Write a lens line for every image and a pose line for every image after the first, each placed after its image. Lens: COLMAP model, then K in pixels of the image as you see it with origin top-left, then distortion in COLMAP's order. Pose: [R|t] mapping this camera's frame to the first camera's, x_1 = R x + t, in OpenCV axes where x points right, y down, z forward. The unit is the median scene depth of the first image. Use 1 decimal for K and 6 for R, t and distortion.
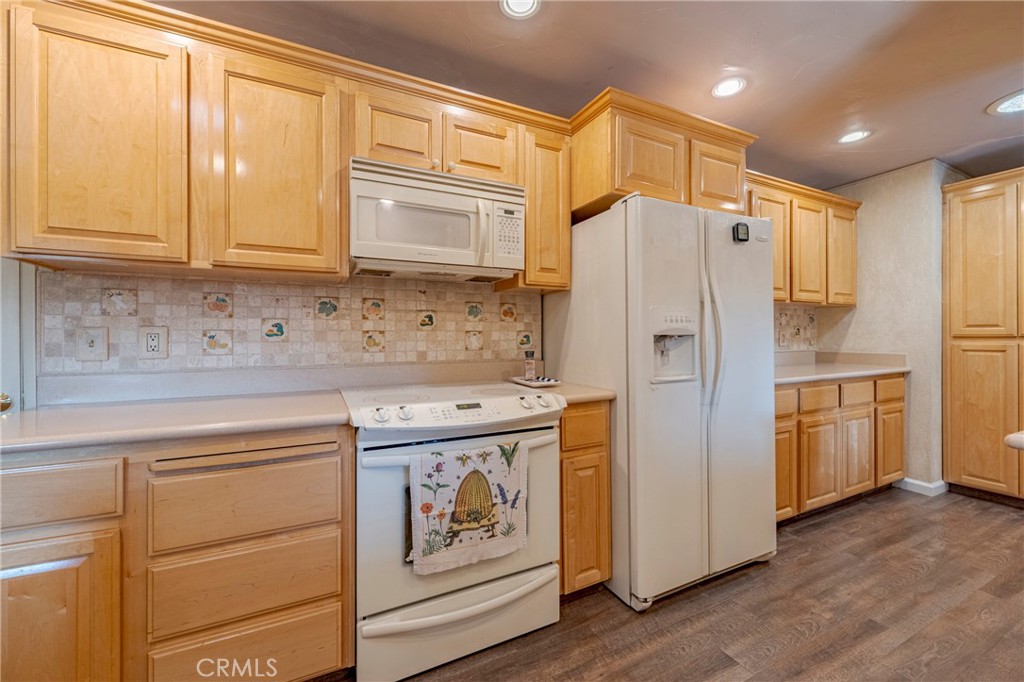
lens RADIAL K [[403.1, 0, 514.3], [0, 403.1, 334.9], [0, 0, 1]] dist [-0.000121, 0.000155]
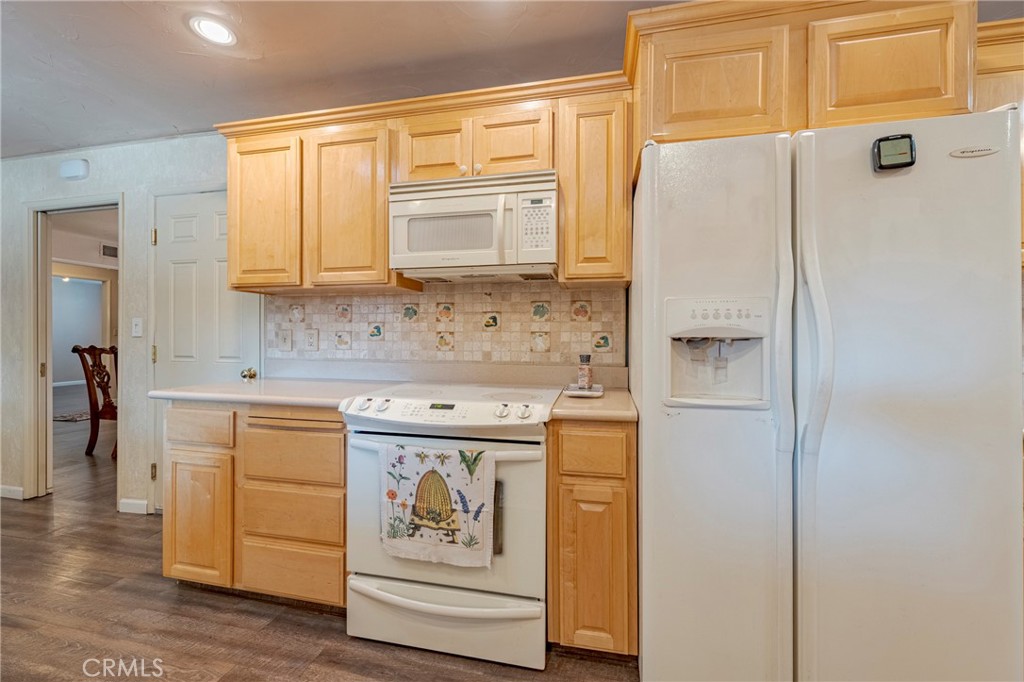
lens RADIAL K [[403.1, 0, 510.7], [0, 403.1, 336.1], [0, 0, 1]] dist [-0.000121, 0.000155]
pose [[0.784064, 0.005321, -0.620657, 0.545391], [-0.004609, 0.999986, 0.002751, -0.002427], [0.620662, 0.000703, 0.784078, 0.265866]]
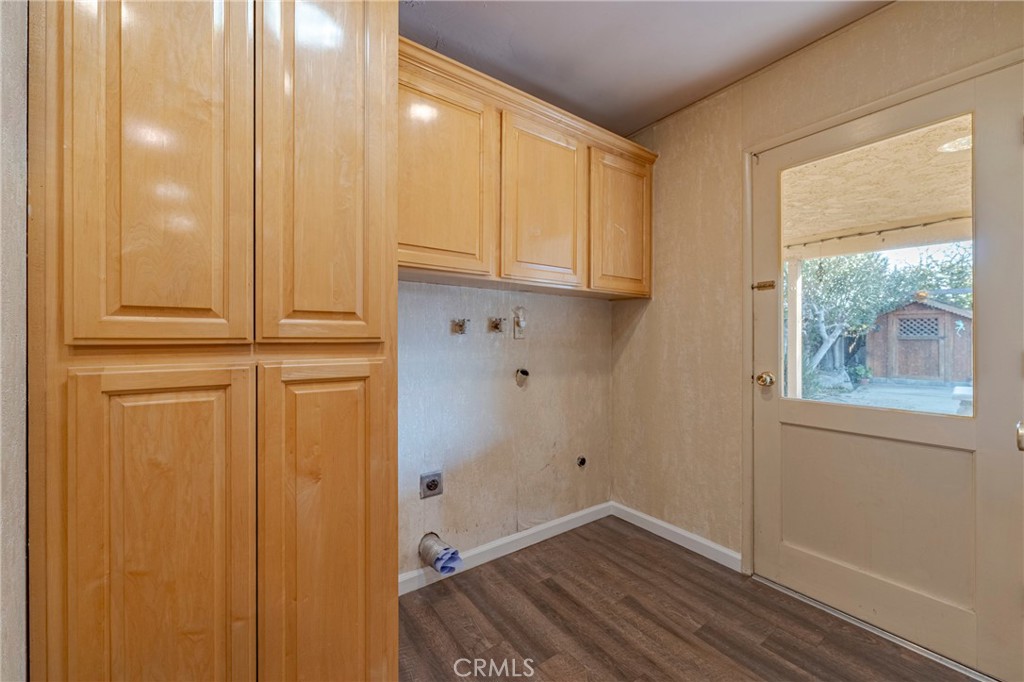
lens RADIAL K [[403.1, 0, 517.2], [0, 403.1, 338.1], [0, 0, 1]] dist [-0.000121, 0.000155]
pose [[-0.166754, 0.001832, 0.985997, 1.321180], [0.000963, 0.999998, -0.001695, -0.000630], [-0.985998, 0.000667, -0.166756, 1.284396]]
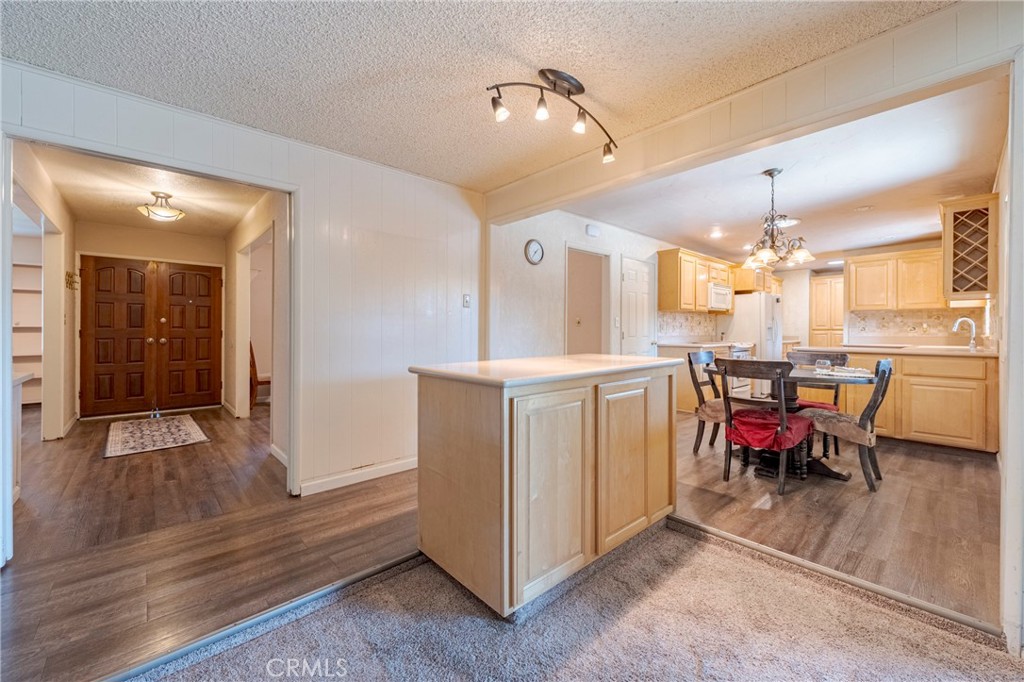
lens RADIAL K [[403.1, 0, 513.6], [0, 403.1, 330.3], [0, 0, 1]] dist [-0.000121, 0.000155]
pose [[0.961654, 0.005567, 0.274210, -3.040263], [-0.005309, 0.999984, -0.001682, 0.044720], [-0.274215, 0.000162, 0.961668, -2.054455]]
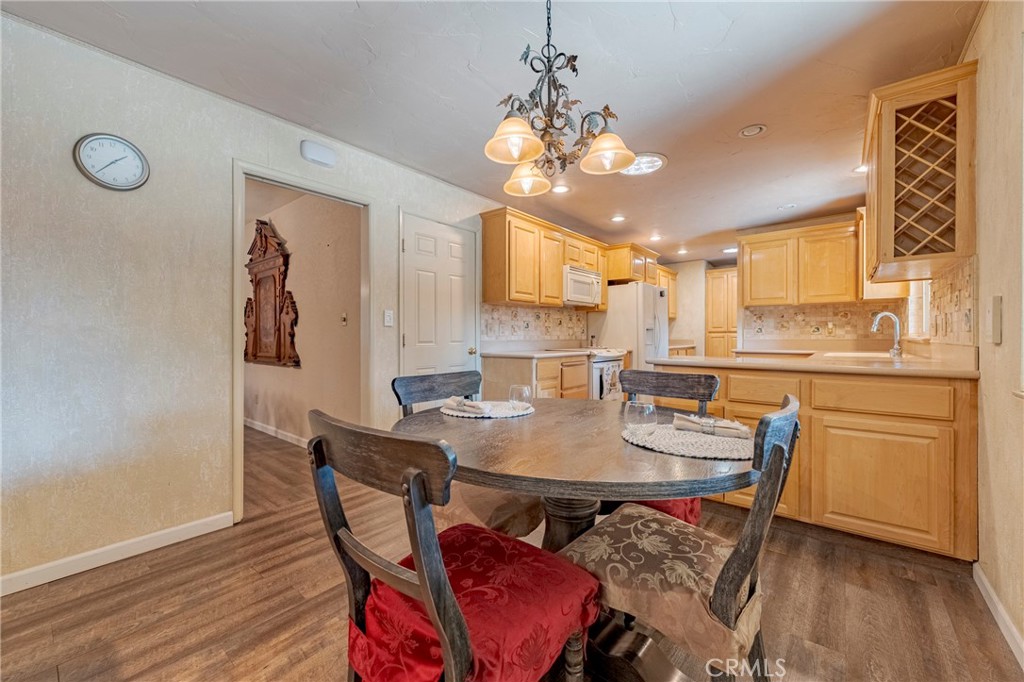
lens RADIAL K [[403.1, 0, 513.7], [0, 403.1, 336.5], [0, 0, 1]] dist [-0.000121, 0.000155]
pose [[0.909009, 0.000369, 0.416777, -1.736786], [-0.000628, 1.000000, 0.000485, 0.053977], [-0.416777, -0.000702, 0.909009, -1.262411]]
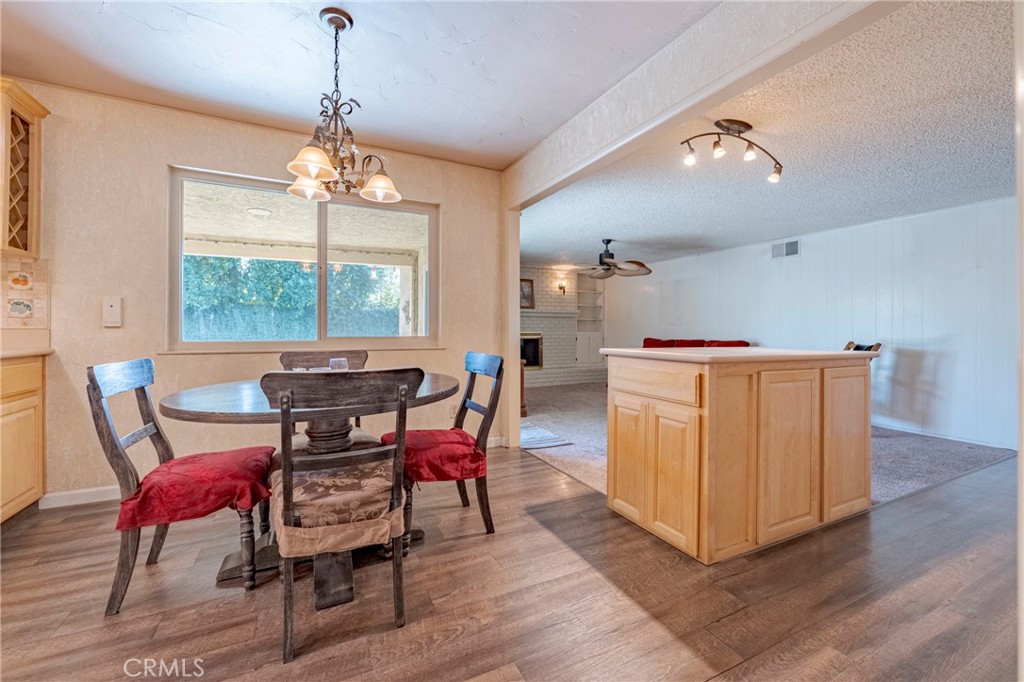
lens RADIAL K [[403.1, 0, 505.7], [0, 403.1, 327.2], [0, 0, 1]] dist [-0.000121, 0.000155]
pose [[-0.999947, -0.001816, 0.010106, -1.794153], [-0.001847, 0.999994, -0.003081, 0.073934], [-0.010101, -0.003099, -0.999944, 0.487775]]
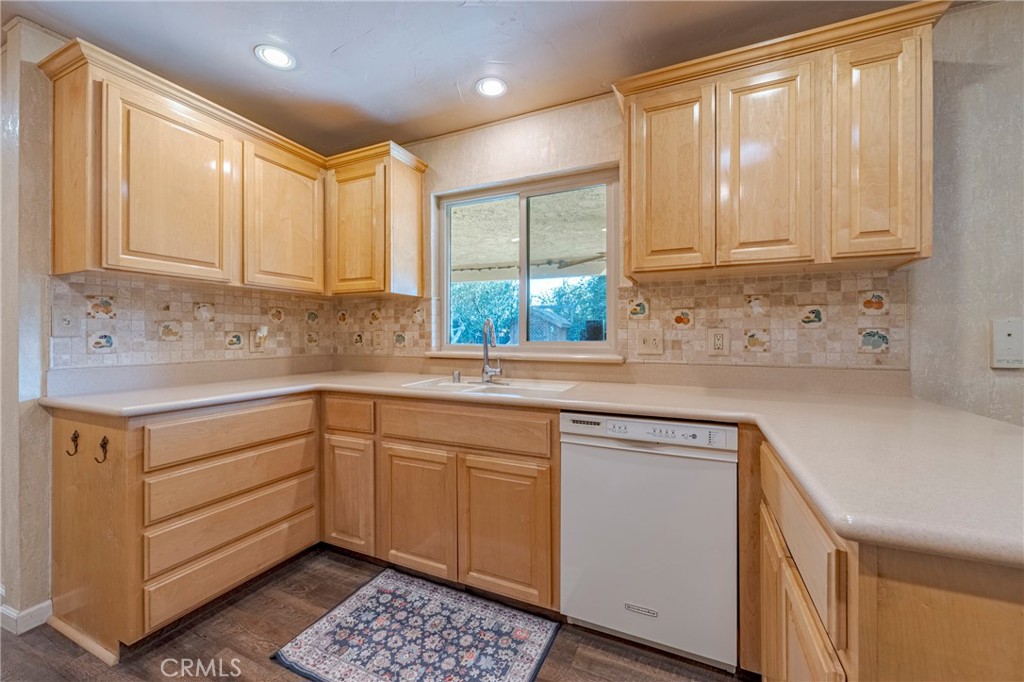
lens RADIAL K [[403.1, 0, 513.0], [0, 403.1, 336.6], [0, 0, 1]] dist [-0.000121, 0.000155]
pose [[-0.630321, 0.003239, 0.776327, -0.418828], [0.001581, 0.999995, -0.002889, 0.003841], [-0.776333, -0.000594, -0.630323, 0.465157]]
